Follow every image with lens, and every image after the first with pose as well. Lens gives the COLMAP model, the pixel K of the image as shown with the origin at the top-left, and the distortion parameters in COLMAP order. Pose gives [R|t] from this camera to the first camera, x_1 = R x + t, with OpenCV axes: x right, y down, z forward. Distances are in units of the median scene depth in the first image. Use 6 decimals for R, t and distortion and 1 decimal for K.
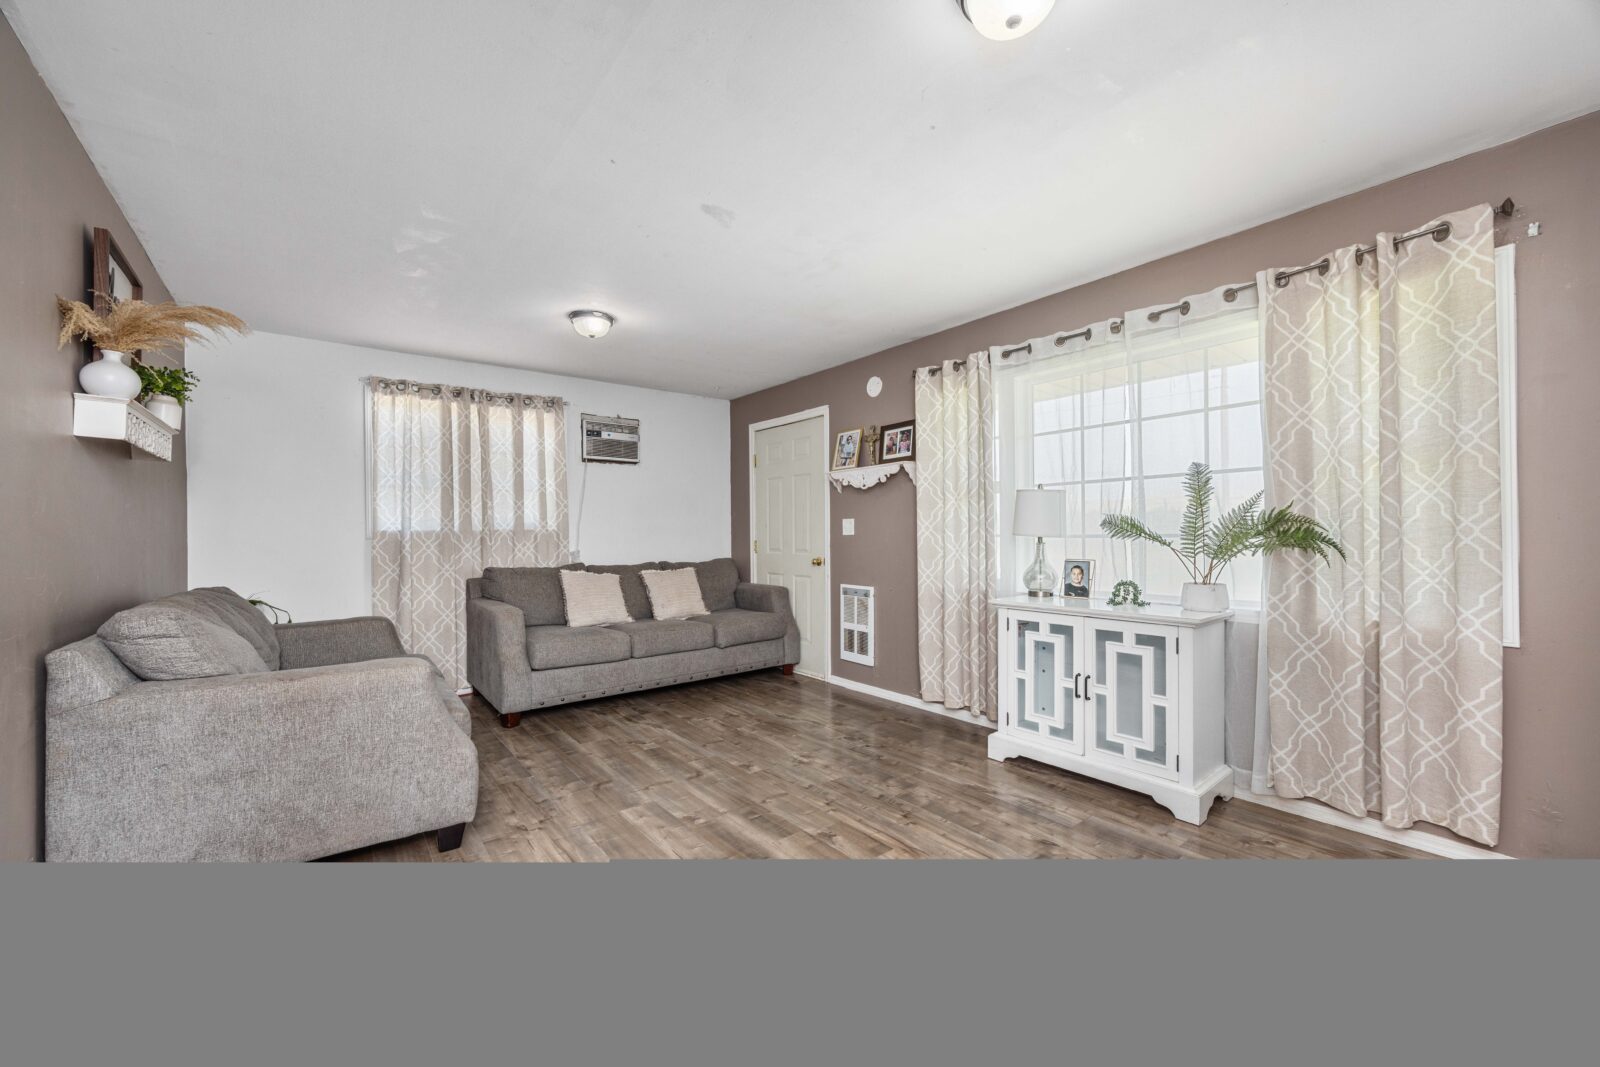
lens RADIAL K [[608.7, 0, 788.4], [0, 608.7, 537.1], [0, 0, 1]] dist [-0.006311, 0.000053]
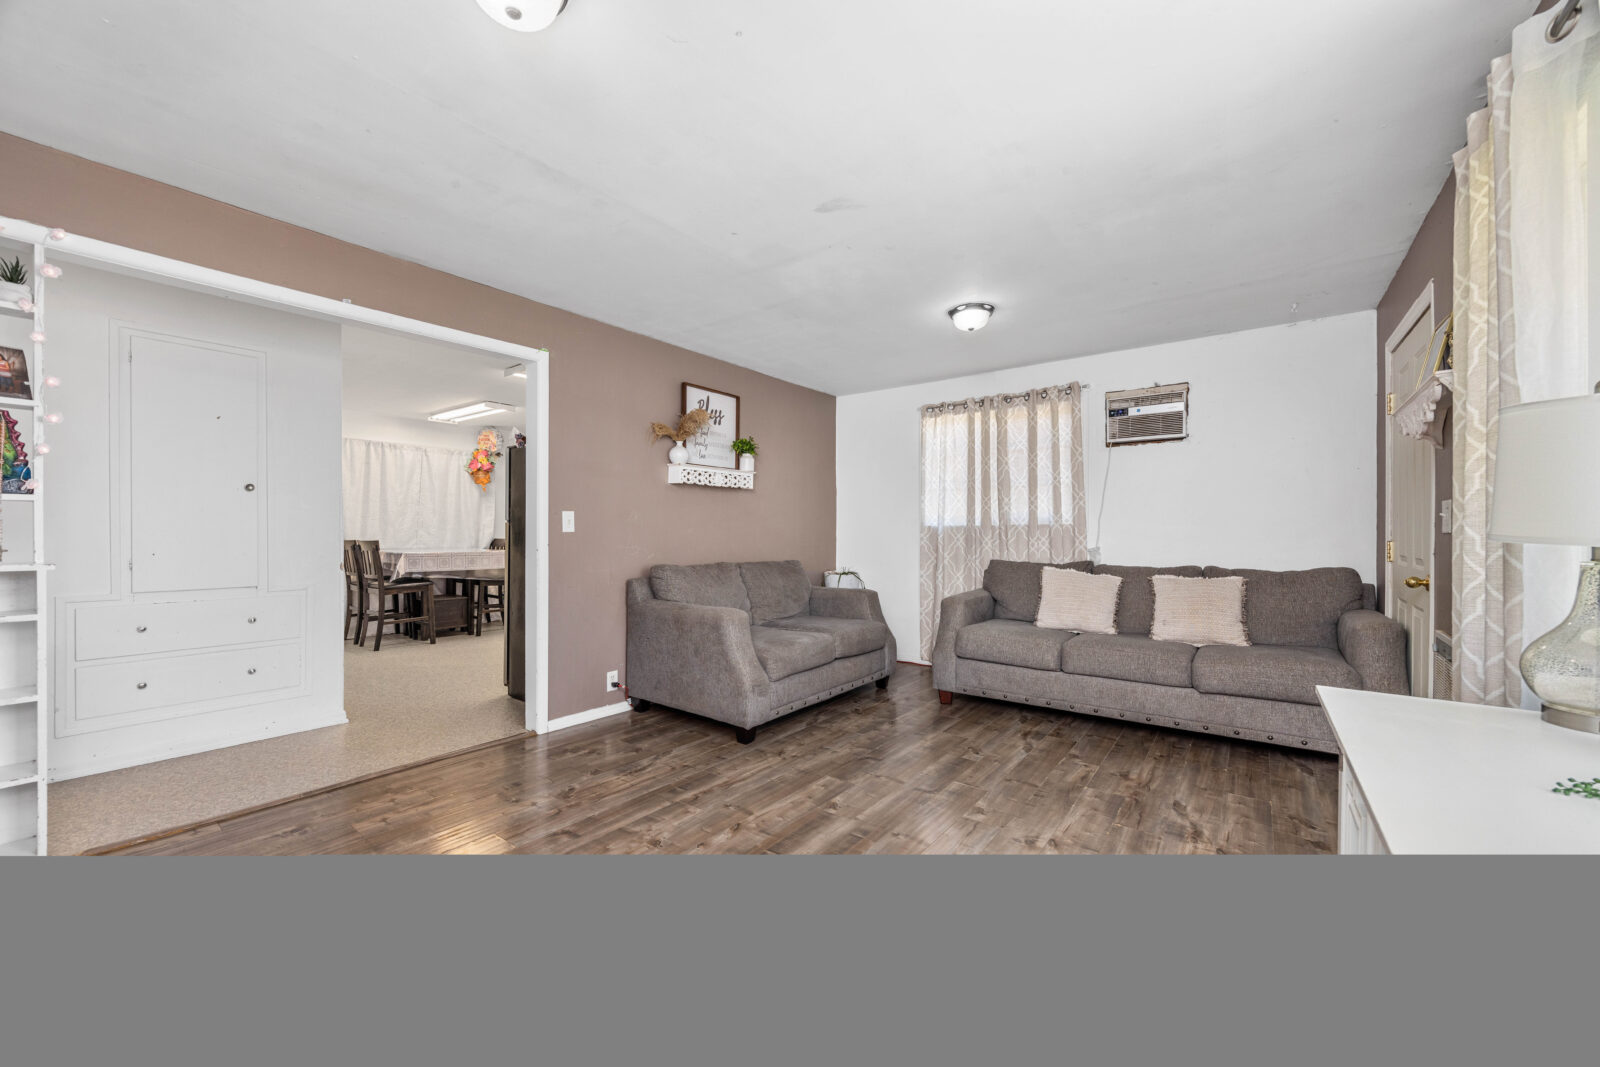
lens RADIAL K [[608.7, 0, 786.6], [0, 608.7, 535.1], [0, 0, 1]] dist [-0.006311, 0.000053]
pose [[0.251125, 0.012351, -0.967876, 0.523123], [-0.005308, 0.999921, 0.011383, -0.004843], [0.967940, 0.002279, 0.251171, 0.427426]]
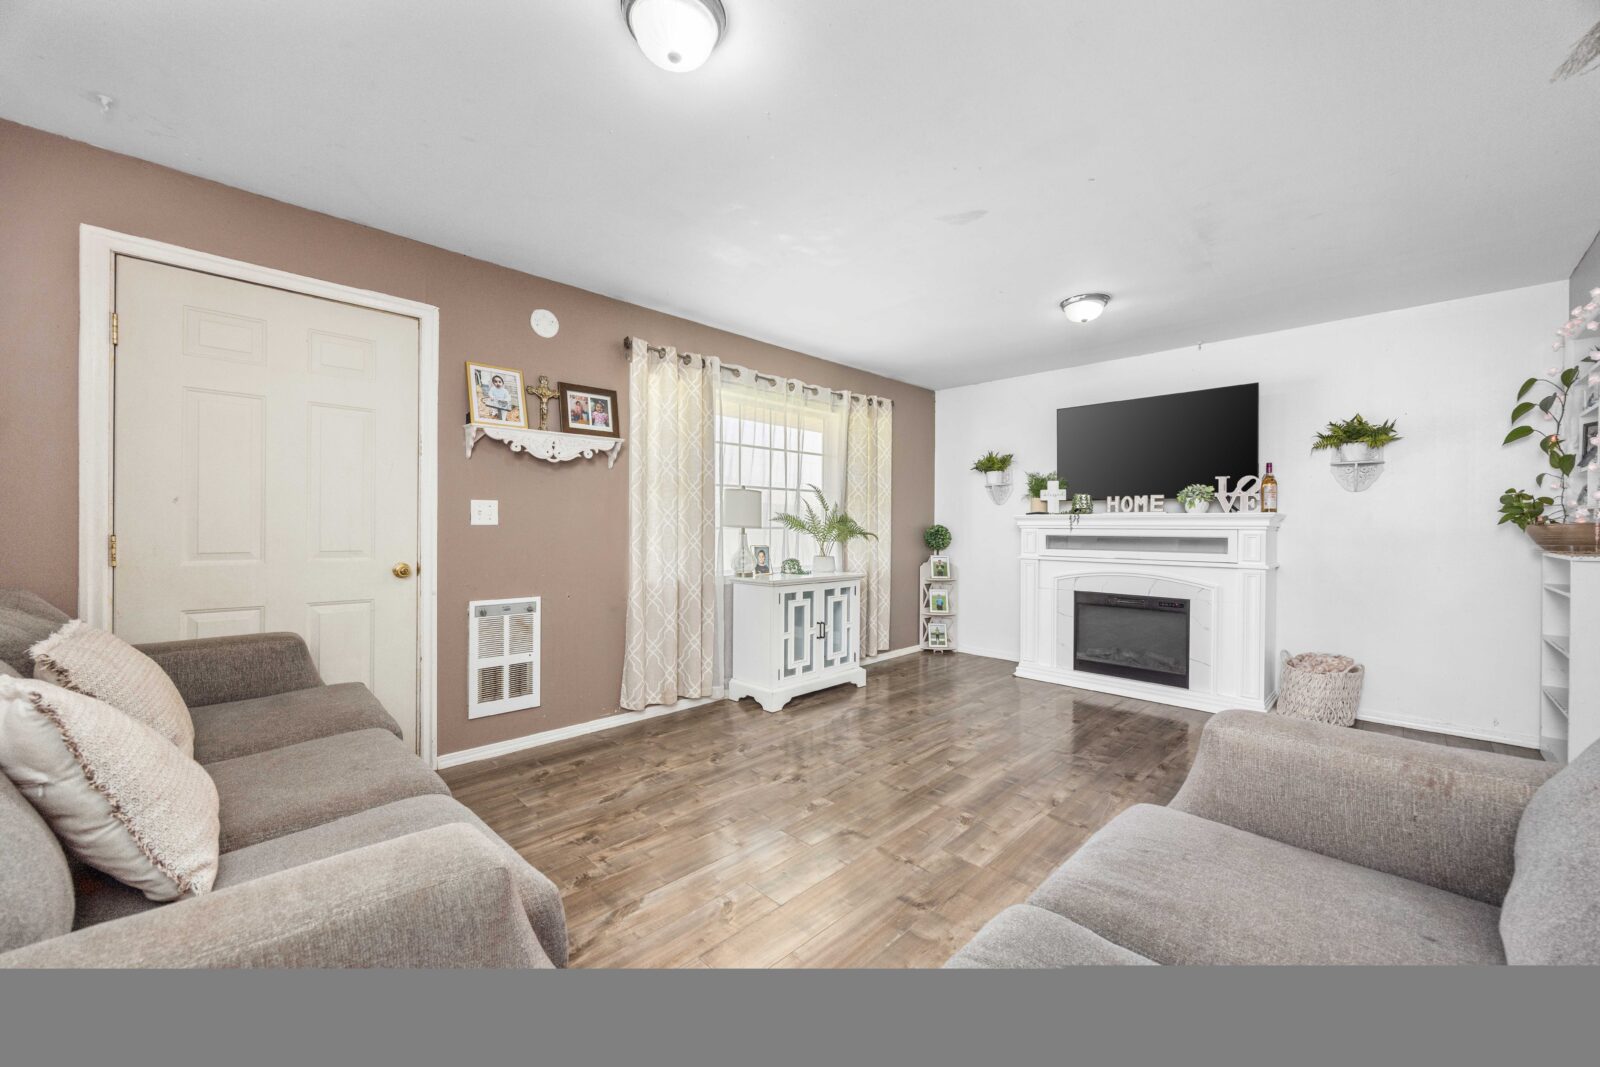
lens RADIAL K [[608.7, 0, 784.1], [0, 608.7, 526.4], [0, 0, 1]] dist [-0.006311, 0.000053]
pose [[-0.113327, 0.005415, 0.993543, -0.701122], [-0.002448, 0.999981, -0.005730, 0.001699], [-0.993555, -0.003081, -0.113312, 0.899622]]
